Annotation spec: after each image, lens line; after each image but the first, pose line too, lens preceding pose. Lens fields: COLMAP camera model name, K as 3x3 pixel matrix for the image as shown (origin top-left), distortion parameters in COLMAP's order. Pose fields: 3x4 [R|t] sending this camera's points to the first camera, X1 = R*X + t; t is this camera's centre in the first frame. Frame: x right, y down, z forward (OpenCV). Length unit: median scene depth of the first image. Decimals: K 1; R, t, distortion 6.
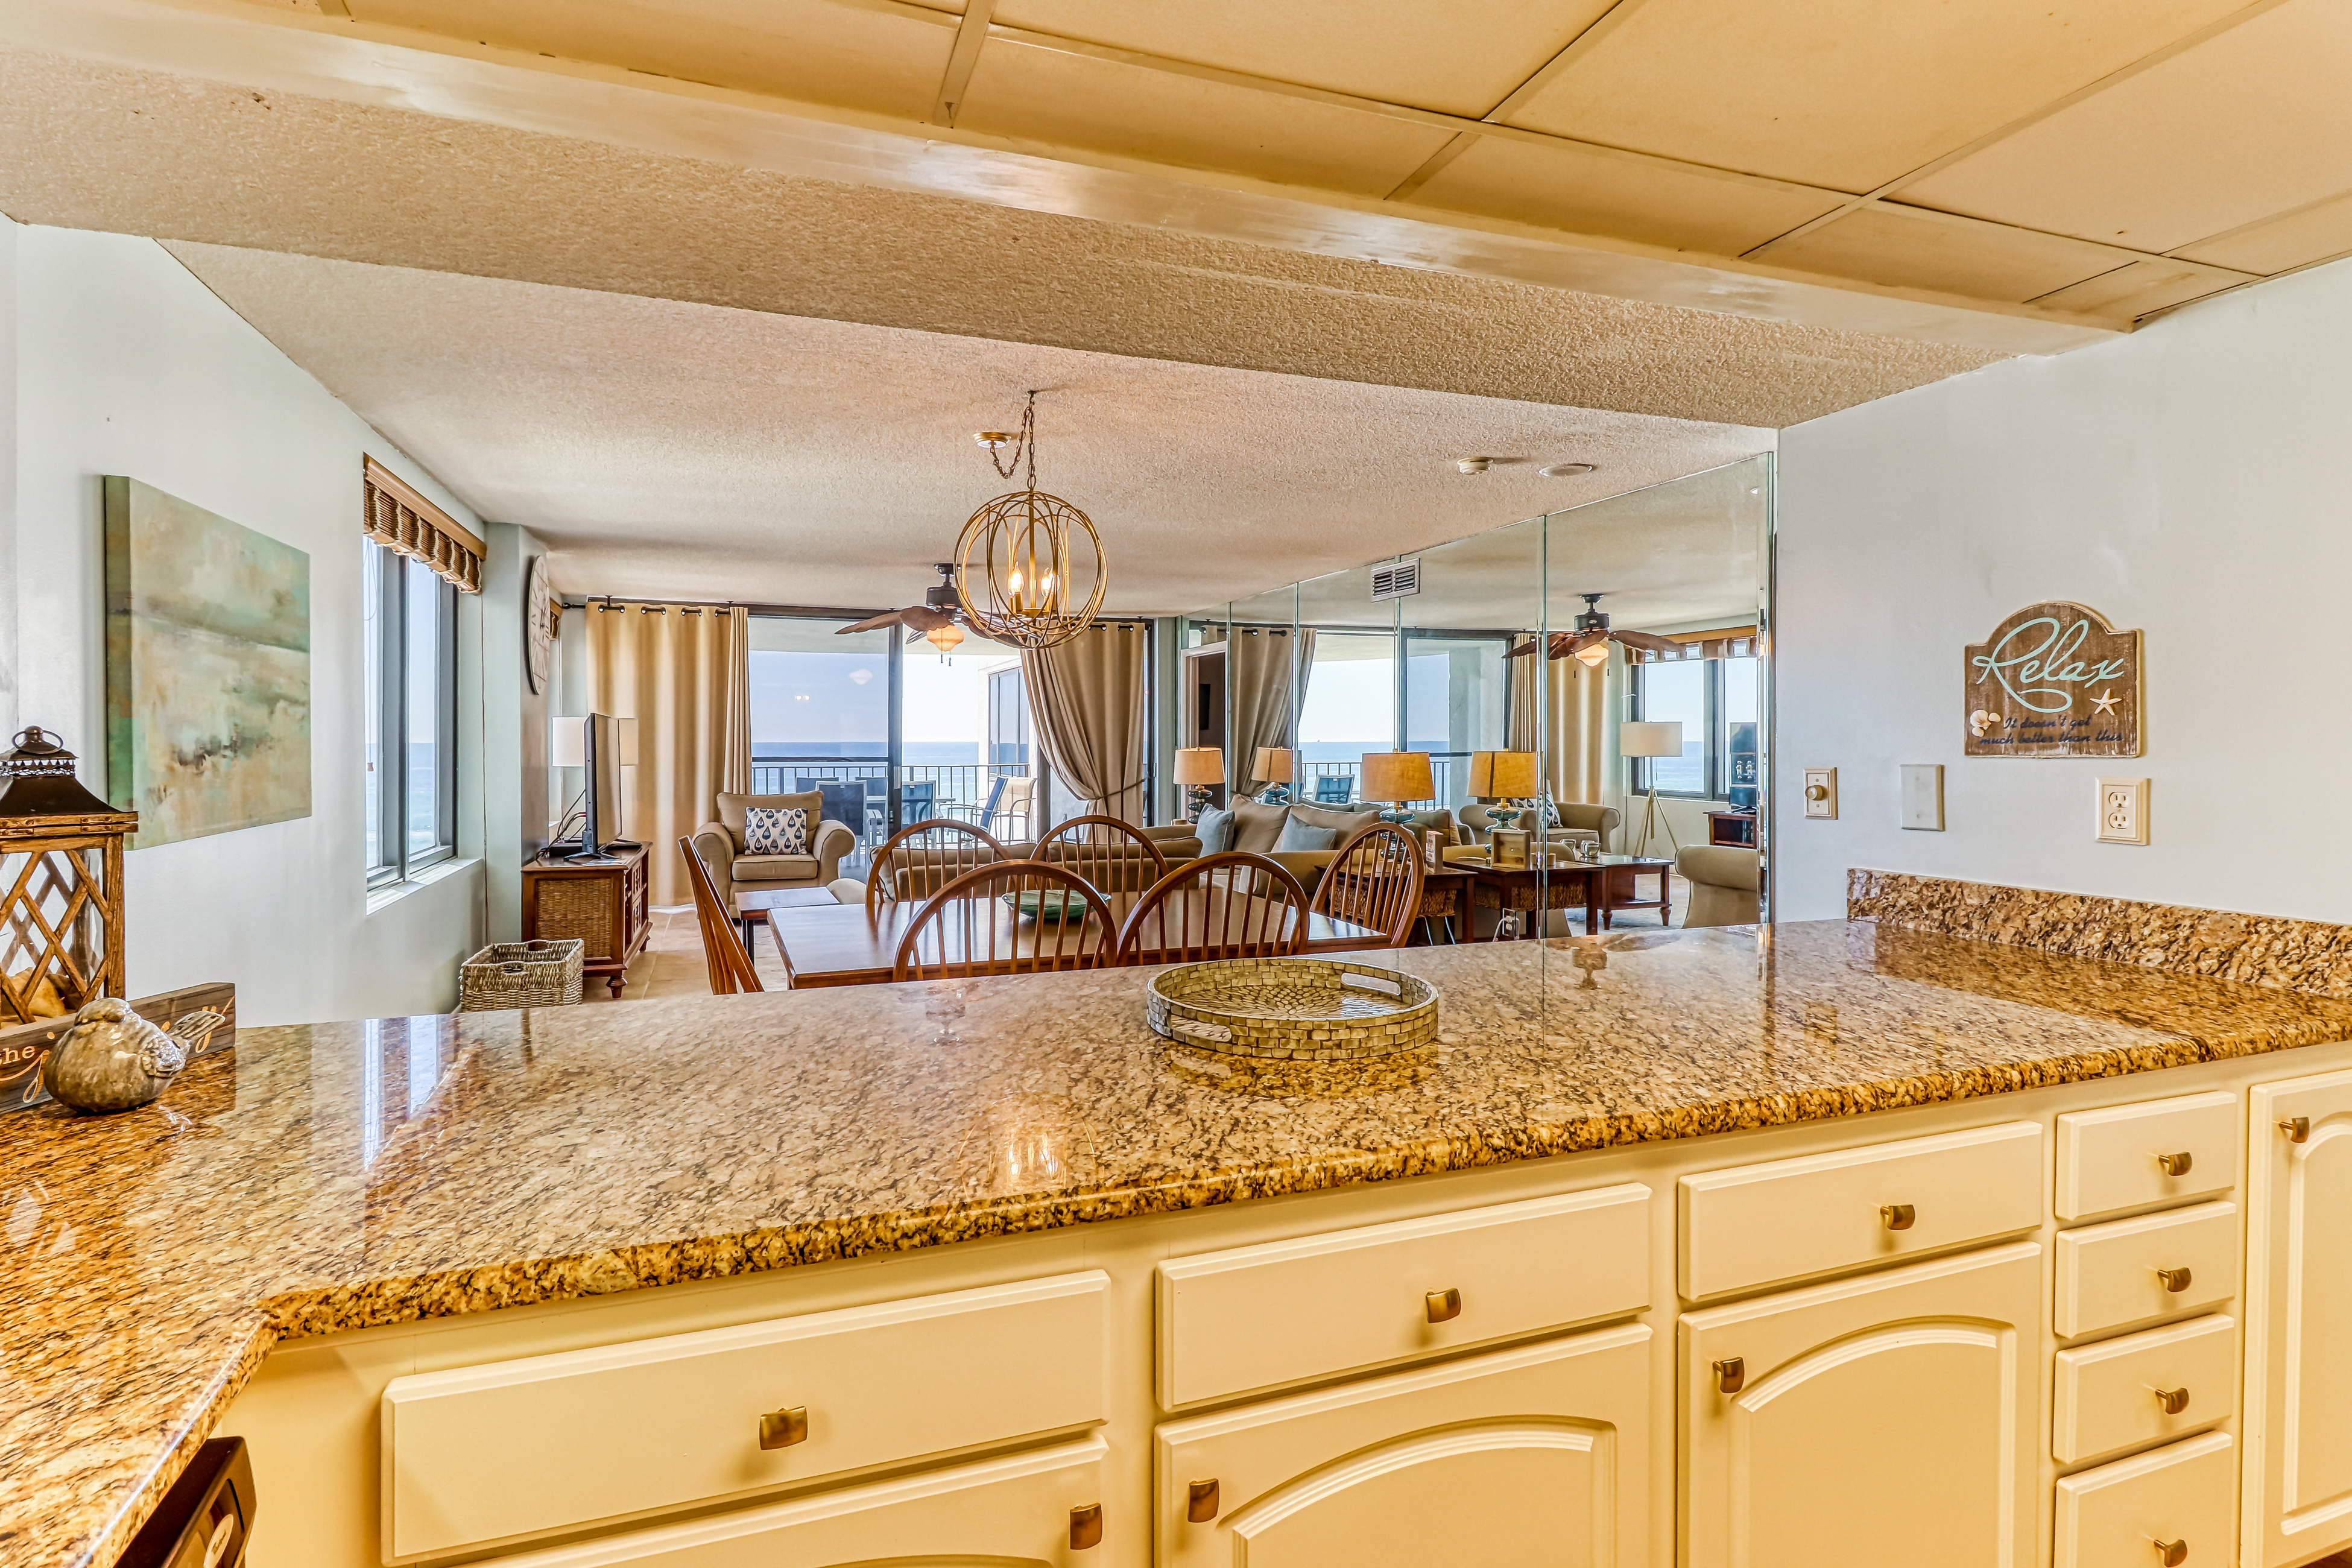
lens RADIAL K [[1136.7, 0, 1178.6], [0, 1136.7, 761.5], [0, 0, 1]] dist [0.002591, 0.000134]
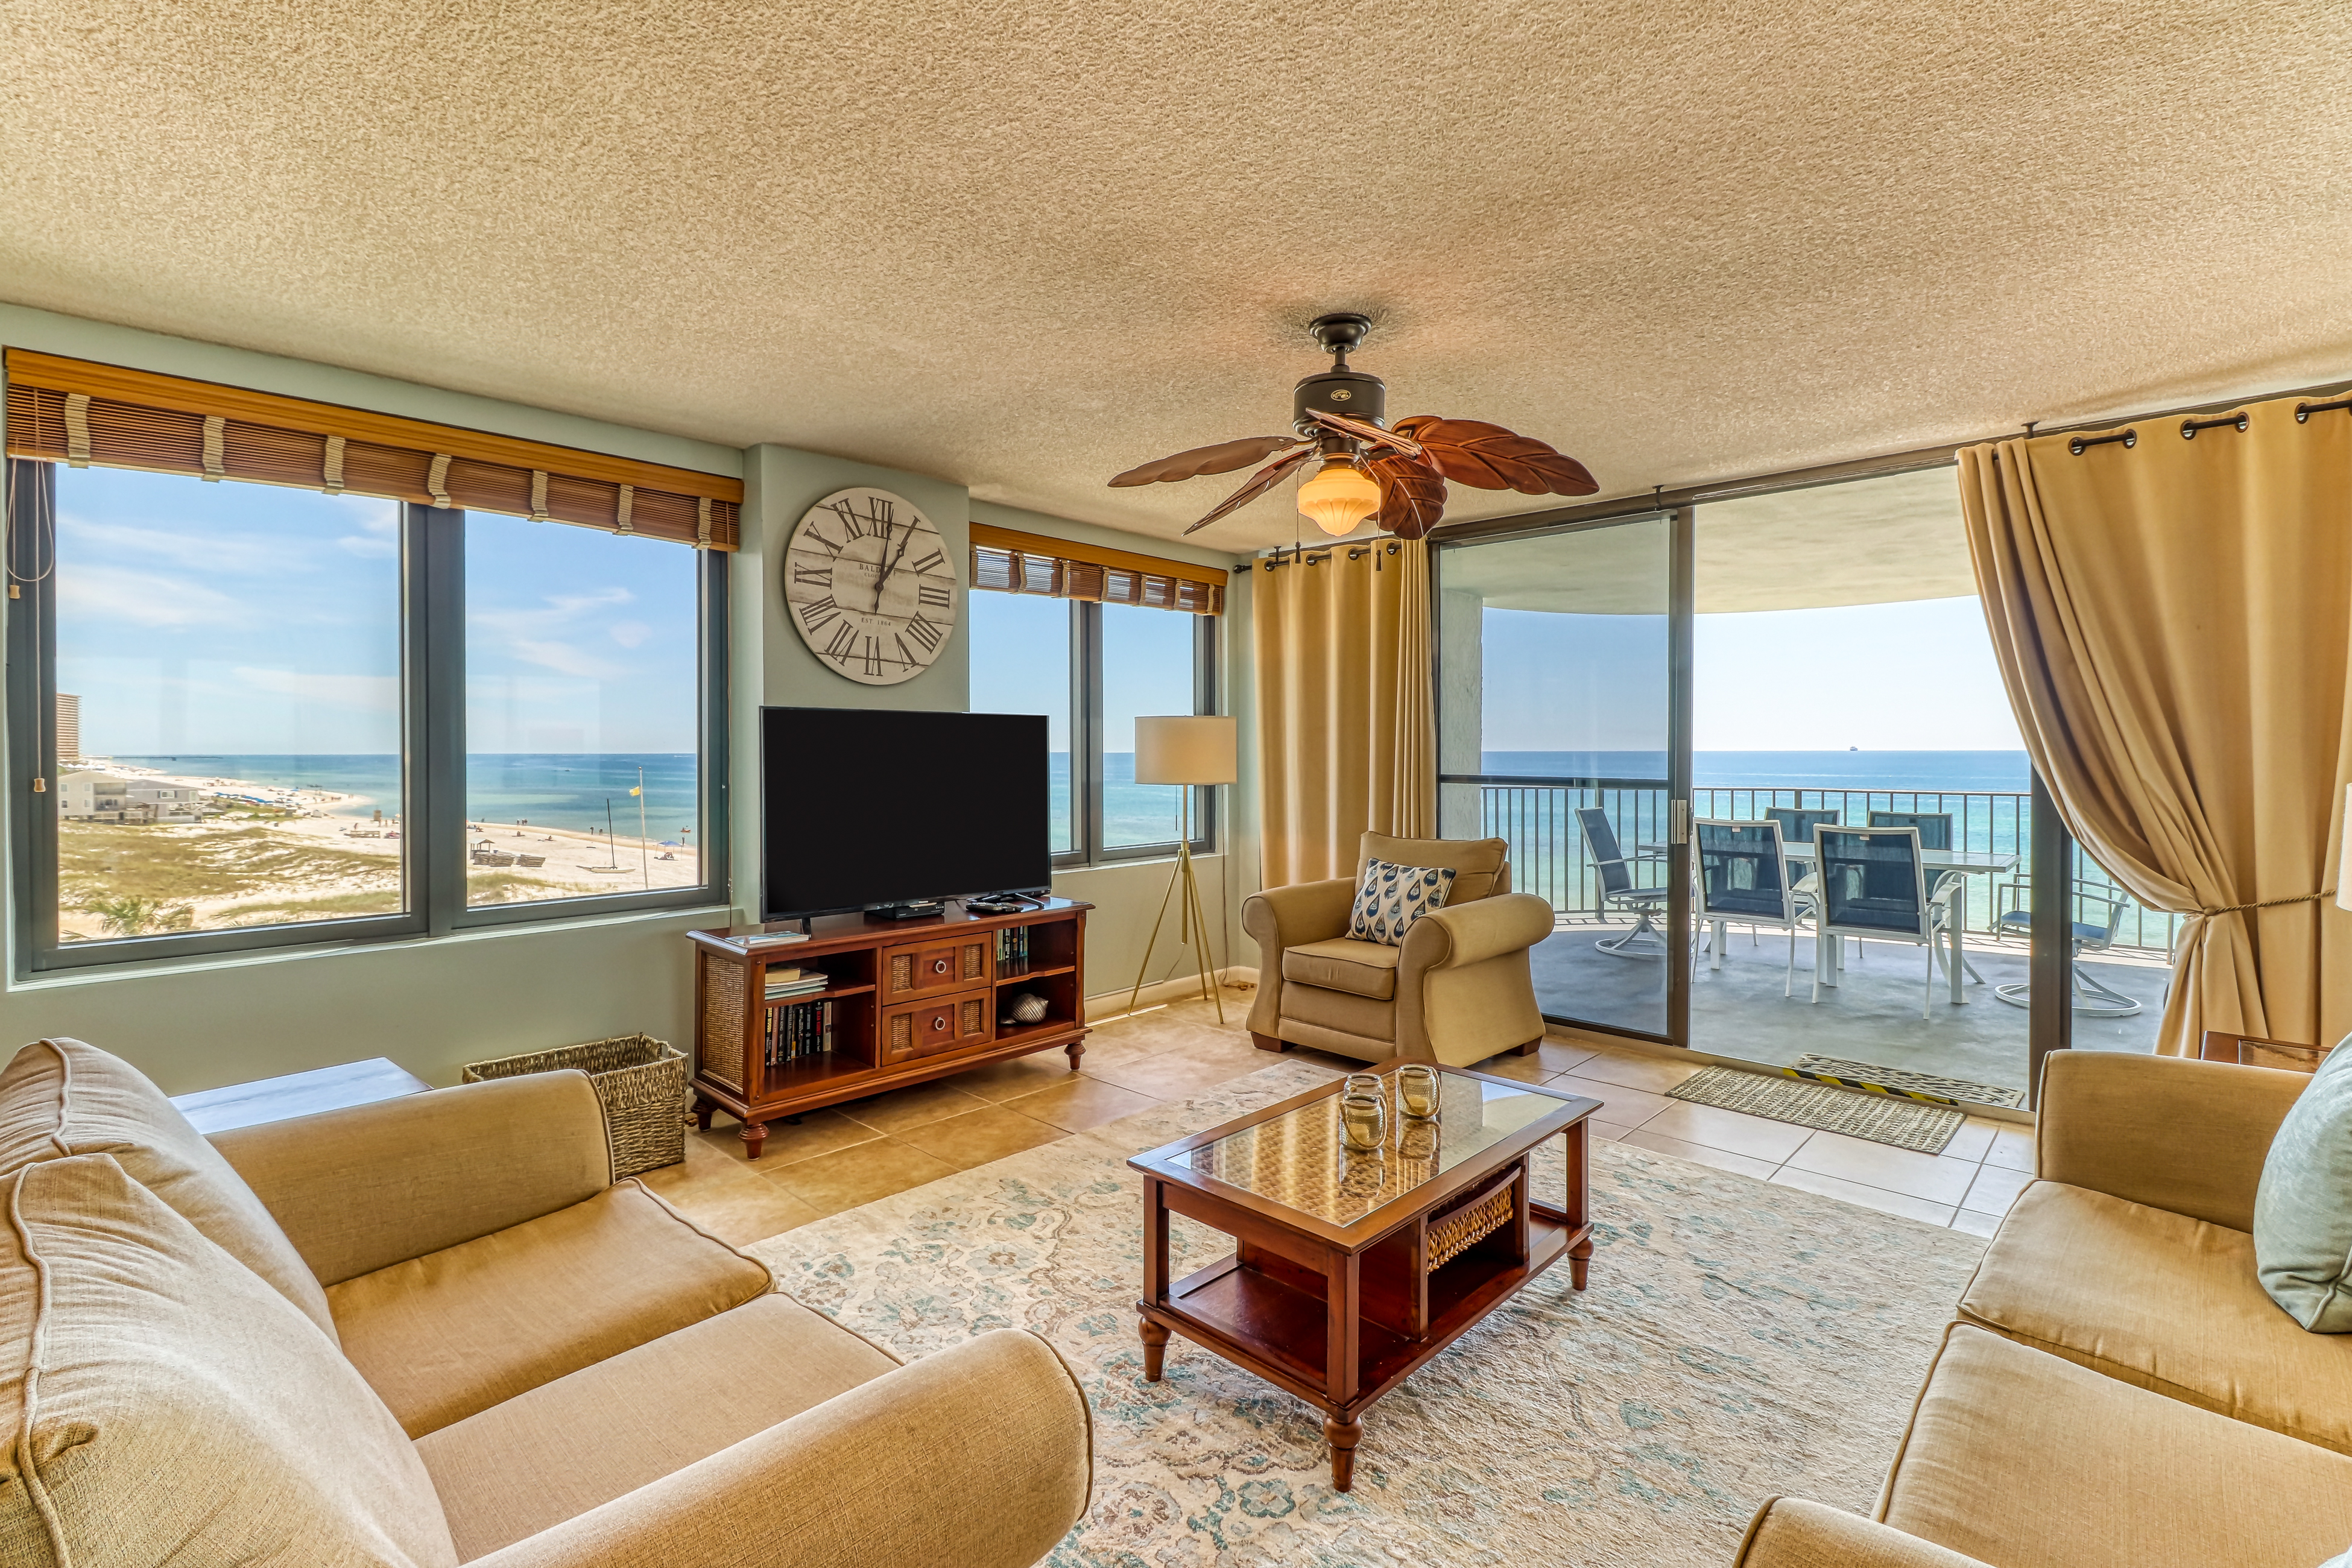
lens RADIAL K [[1080.6, 0, 1177.9], [0, 1080.6, 759.8], [0, 0, 1]] dist [0.002897, 0.000203]
pose [[0.417757, 0.008568, -0.908518, 0.100978], [-0.016083, 0.999869, 0.002035, -0.011657], [0.908416, 0.013761, 0.417840, 0.666258]]
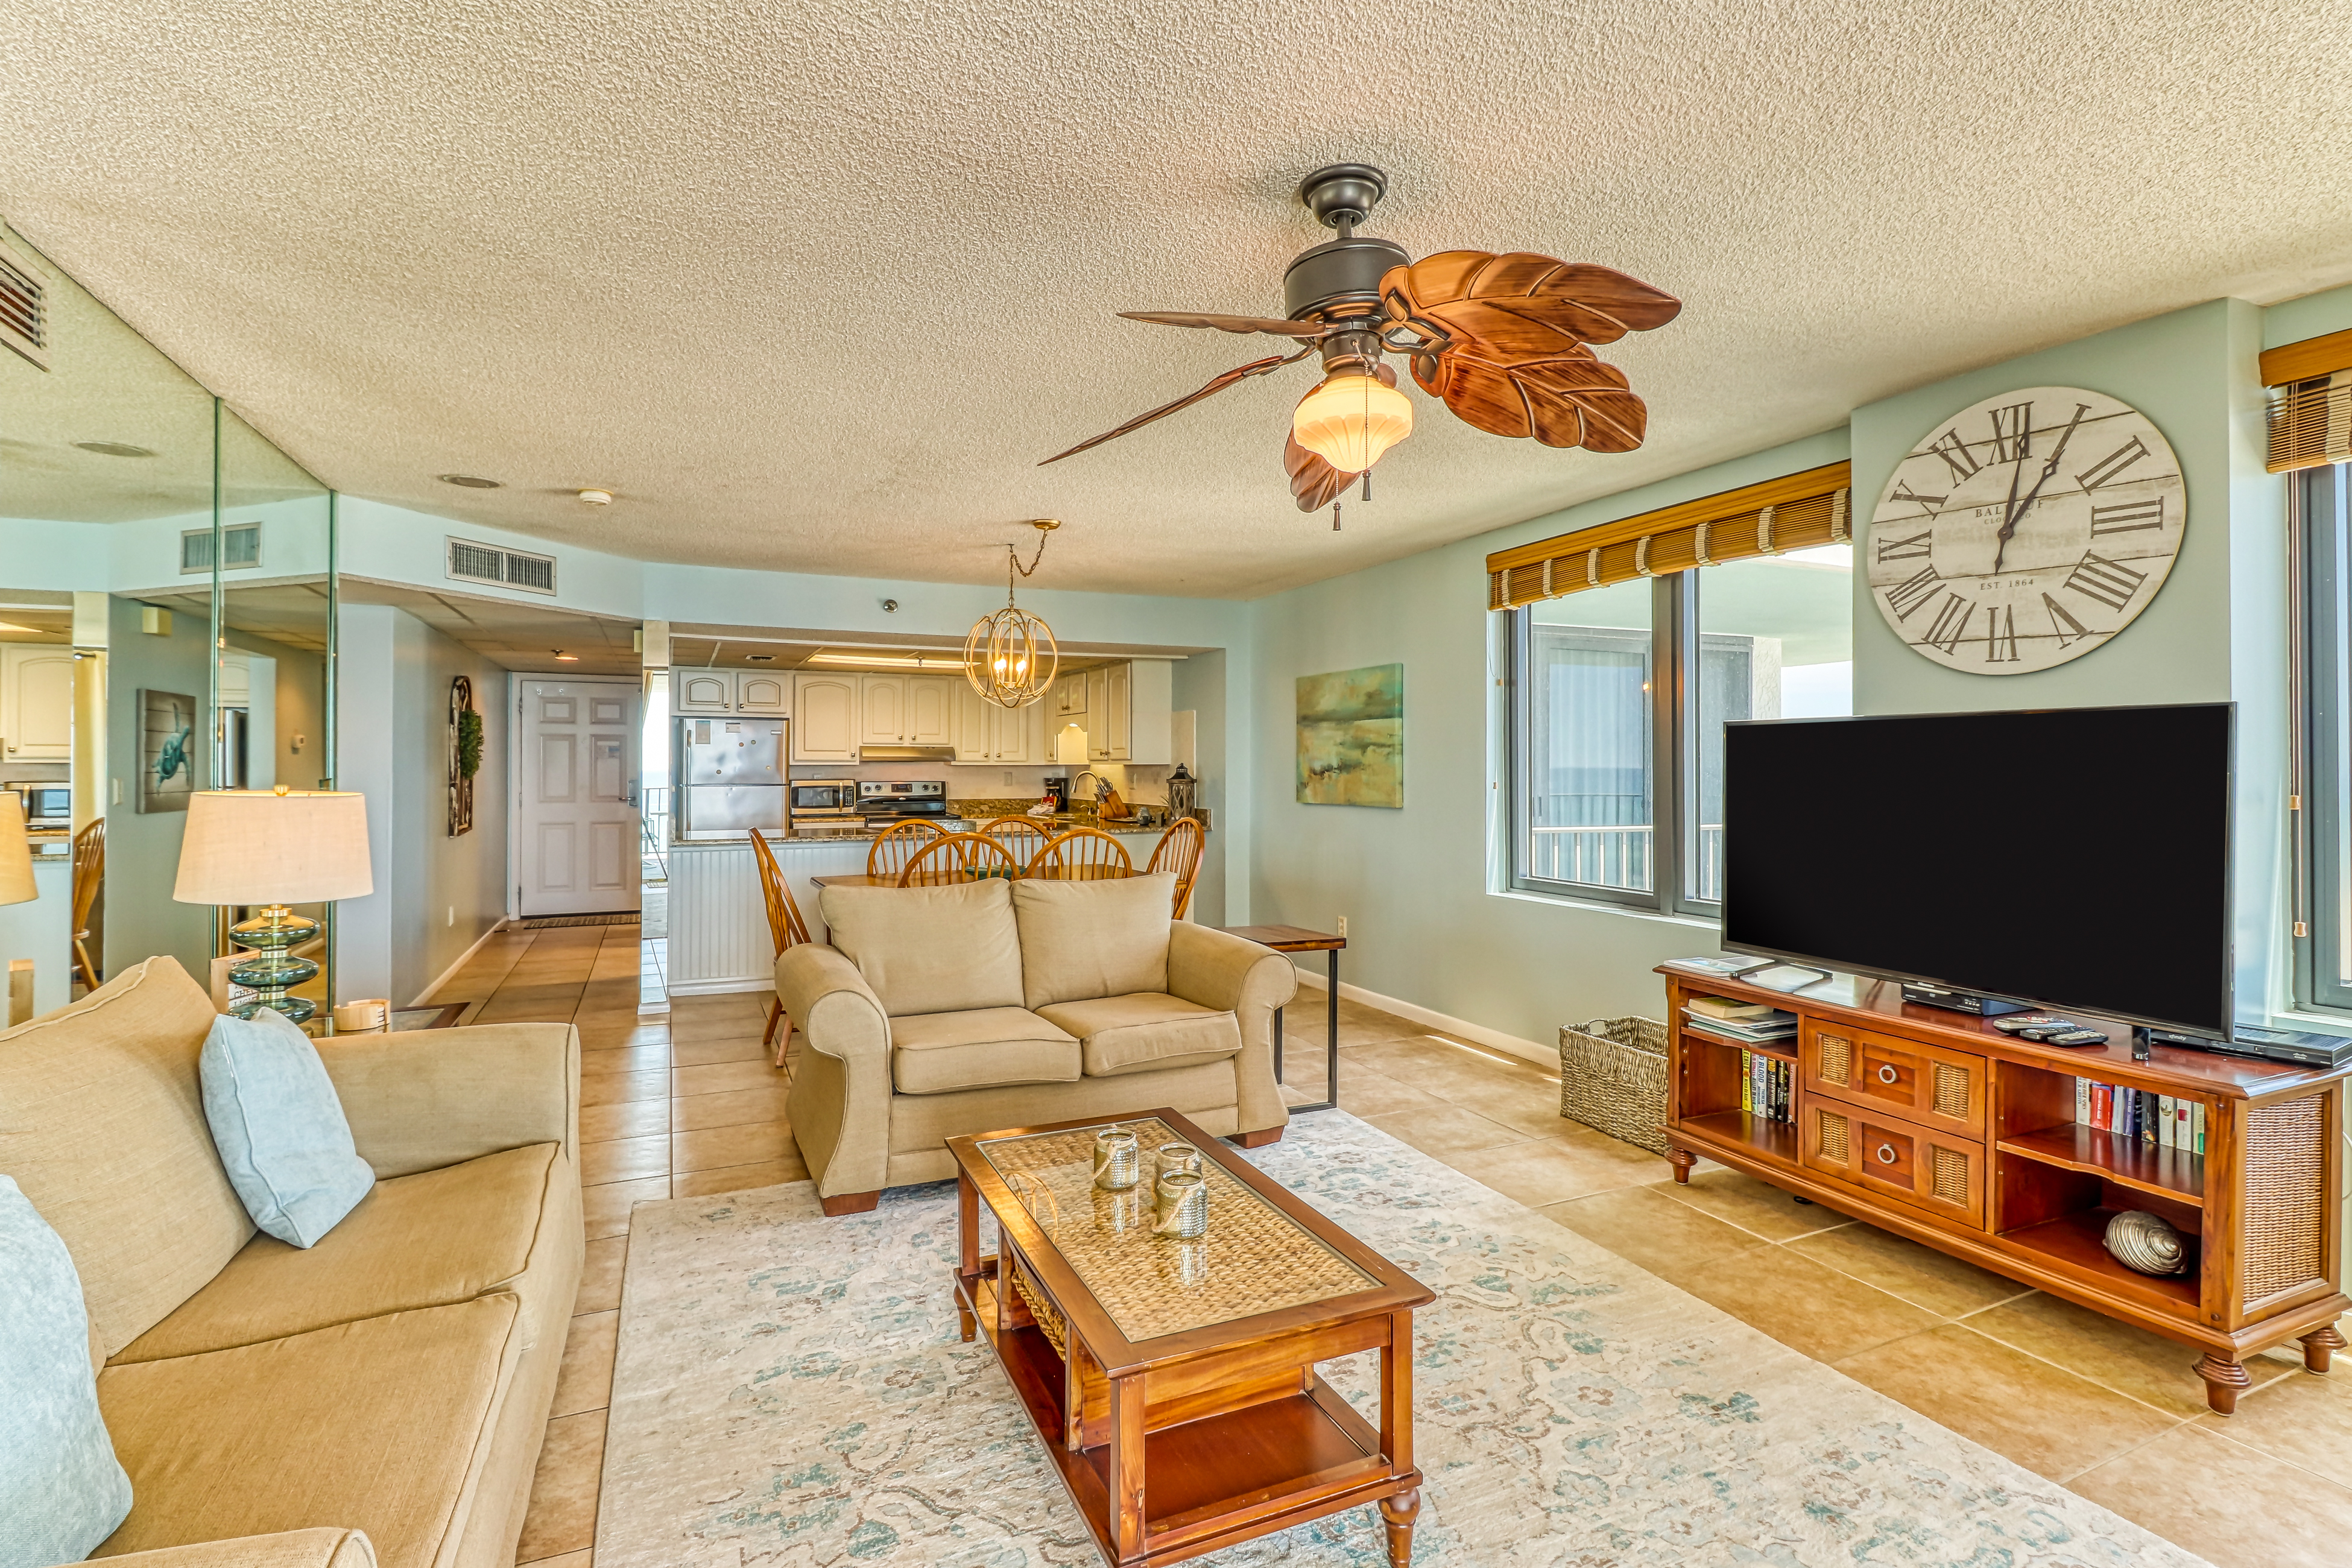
lens RADIAL K [[1080.6, 0, 1177.9], [0, 1080.6, 759.8], [0, 0, 1]] dist [0.002897, 0.000203]
pose [[-0.998708, 0.000602, -0.050809, -0.132106], [-0.000067, 0.999913, 0.013168, -0.020384], [0.050813, 0.013154, -0.998622, 1.090169]]
